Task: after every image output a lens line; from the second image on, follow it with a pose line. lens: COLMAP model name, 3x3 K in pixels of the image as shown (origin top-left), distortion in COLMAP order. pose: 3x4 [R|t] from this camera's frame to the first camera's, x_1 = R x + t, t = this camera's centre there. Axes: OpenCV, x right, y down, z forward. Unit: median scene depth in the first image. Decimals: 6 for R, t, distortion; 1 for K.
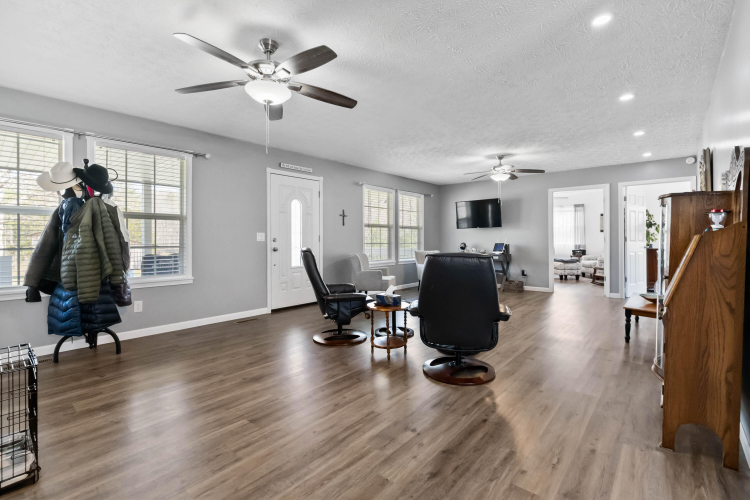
lens RADIAL K [[346.9, 0, 383.5], [0, 346.9, 239.3], [0, 0, 1]] dist [0.002294, -0.000091]
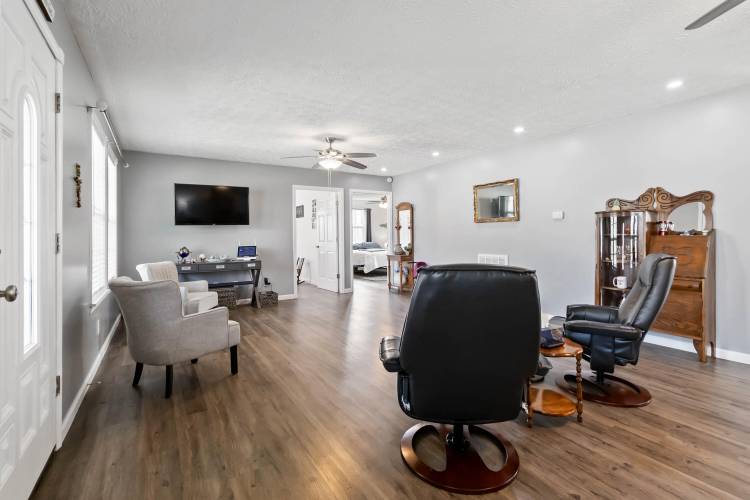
lens RADIAL K [[346.9, 0, 383.5], [0, 346.9, 239.3], [0, 0, 1]] dist [0.002294, -0.000091]
pose [[0.297557, -0.006968, 0.954679, -0.351093], [0.009318, 0.999947, 0.004394, -0.004844], [-0.954659, 0.007589, 0.297606, 0.558142]]
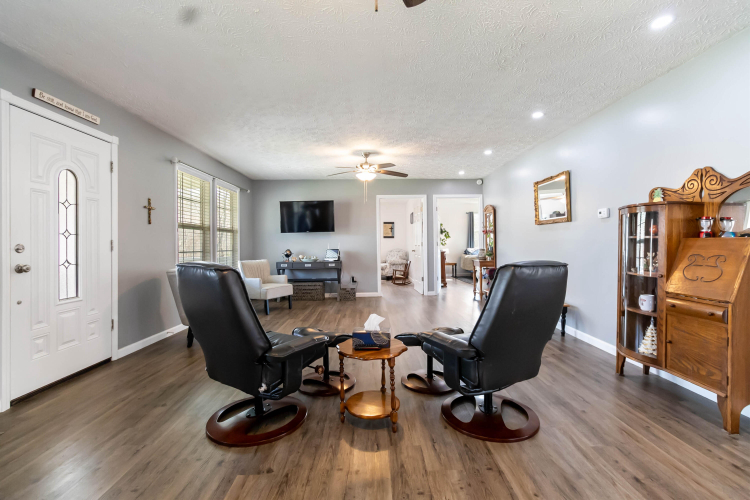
lens RADIAL K [[346.9, 0, 383.5], [0, 346.9, 239.3], [0, 0, 1]] dist [0.002294, -0.000091]
pose [[0.746155, 0.003833, 0.665761, -0.204499], [0.008174, 0.999855, -0.014917, 0.000177], [-0.665722, 0.016573, 0.746016, 0.255337]]
